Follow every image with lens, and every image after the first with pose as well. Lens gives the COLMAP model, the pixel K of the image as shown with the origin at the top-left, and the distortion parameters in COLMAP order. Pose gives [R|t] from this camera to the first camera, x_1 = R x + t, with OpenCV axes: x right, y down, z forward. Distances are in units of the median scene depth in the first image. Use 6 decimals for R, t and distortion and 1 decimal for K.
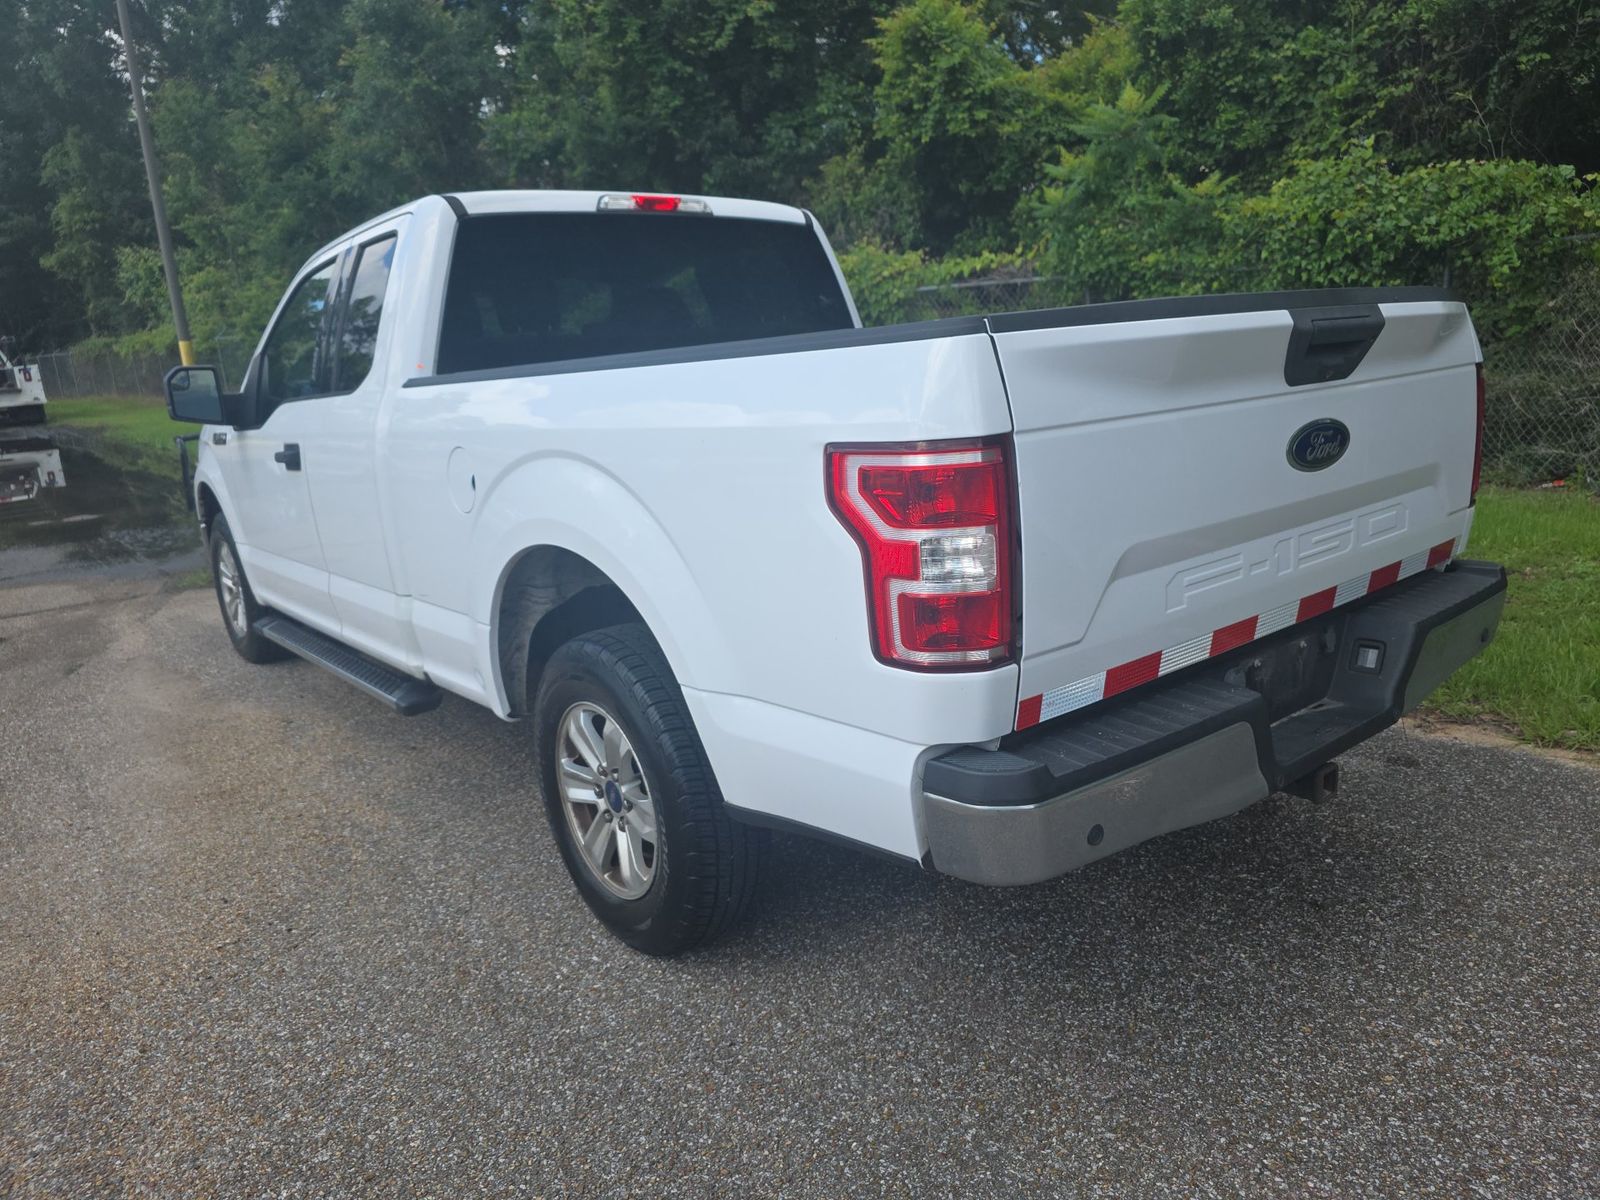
lens RADIAL K [[1089.5, 0, 829.5], [0, 1089.5, 592.4], [0, 0, 1]] dist [0.029008, -0.022332]
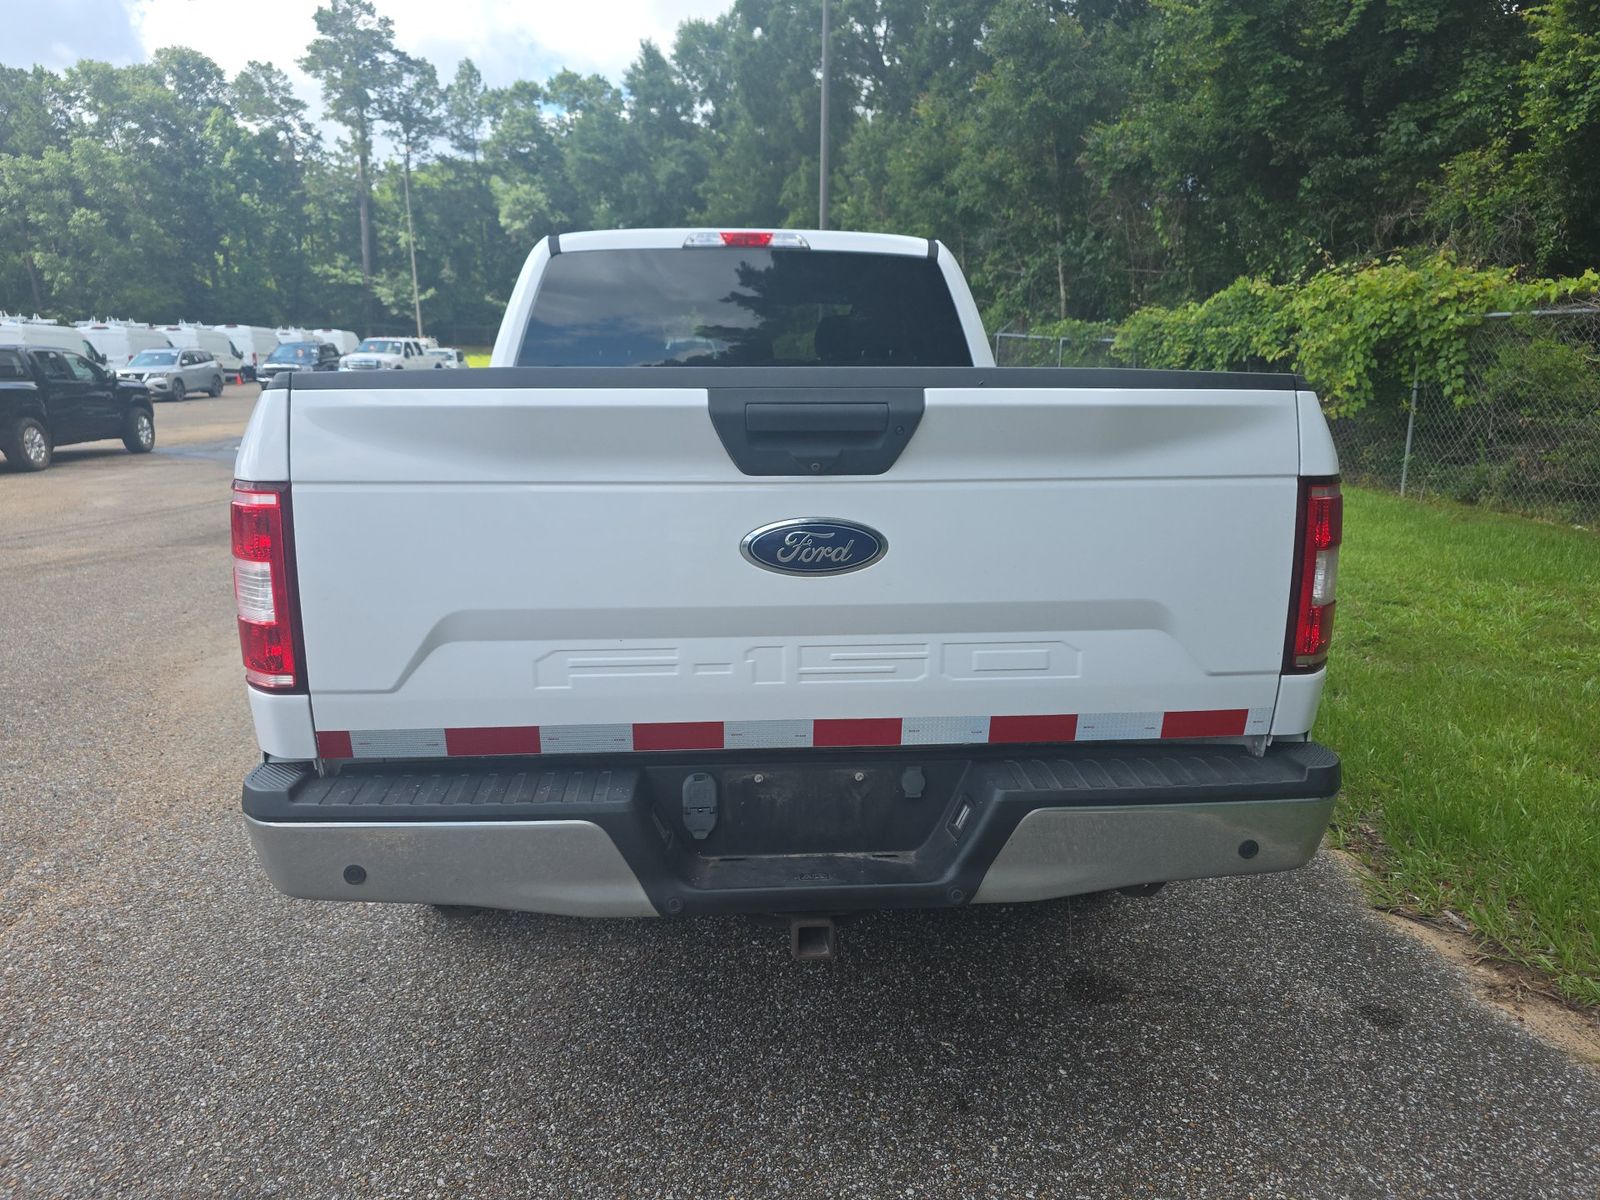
lens RADIAL K [[1093.5, 0, 800.0], [0, 1093.5, 600.0], [0, 0, 1]] dist [0.043025, -0.039998]
pose [[0.814107, 0.178536, -0.552590, 0.121872], [-0.178632, 0.982420, 0.054237, -0.018249], [0.552558, 0.054555, 0.831687, 0.037309]]
